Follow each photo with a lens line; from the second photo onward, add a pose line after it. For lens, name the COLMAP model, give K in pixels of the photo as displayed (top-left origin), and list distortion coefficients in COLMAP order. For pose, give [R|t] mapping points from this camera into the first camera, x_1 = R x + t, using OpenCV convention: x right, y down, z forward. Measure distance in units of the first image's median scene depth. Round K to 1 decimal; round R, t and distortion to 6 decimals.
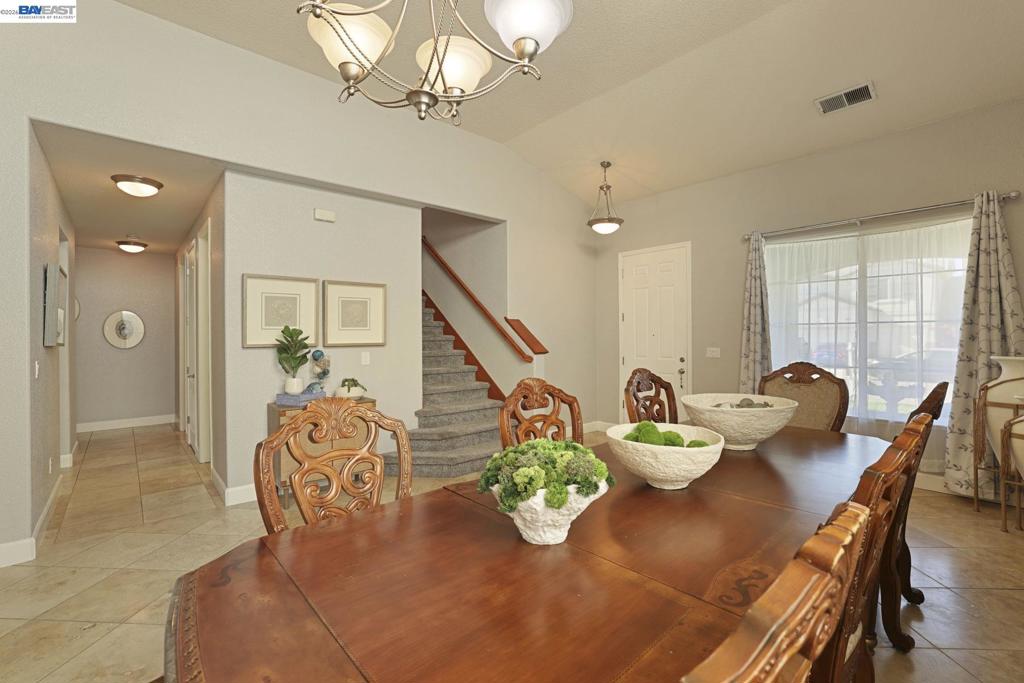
lens RADIAL K [[439.5, 0, 509.6], [0, 439.5, 337.6], [0, 0, 1]] dist [0.000180, -0.010986]
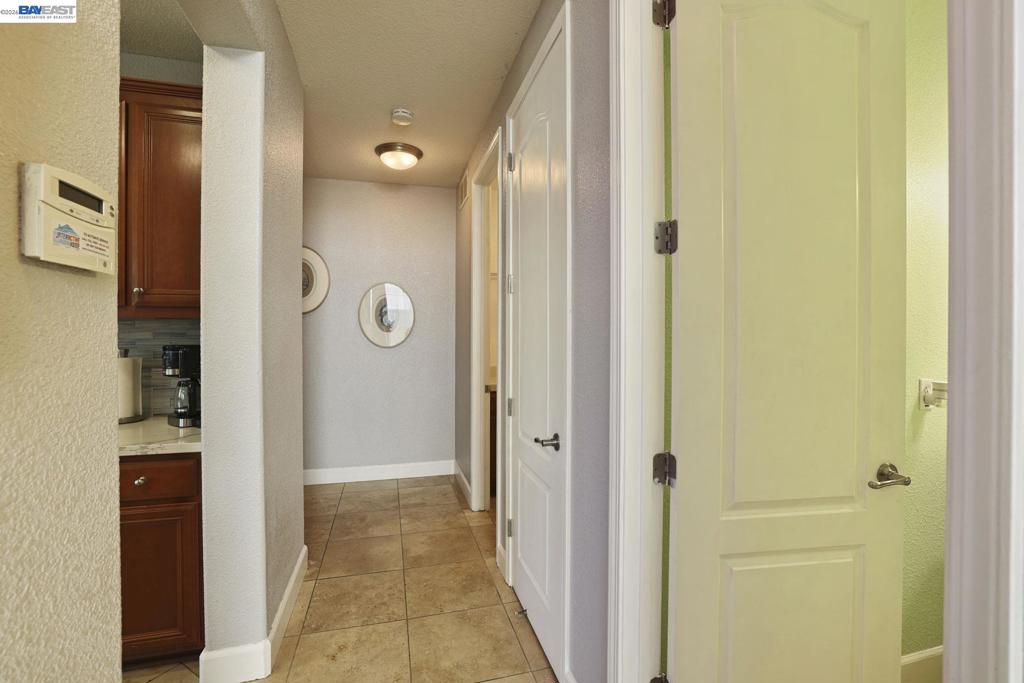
lens RADIAL K [[439.5, 0, 509.6], [0, 439.5, 337.6], [0, 0, 1]] dist [0.000180, -0.010986]
pose [[0.900112, 0.009646, -0.435551, -0.479227], [-0.005245, 0.999922, 0.011306, 0.003001], [0.435626, -0.007892, 0.900093, 0.543366]]
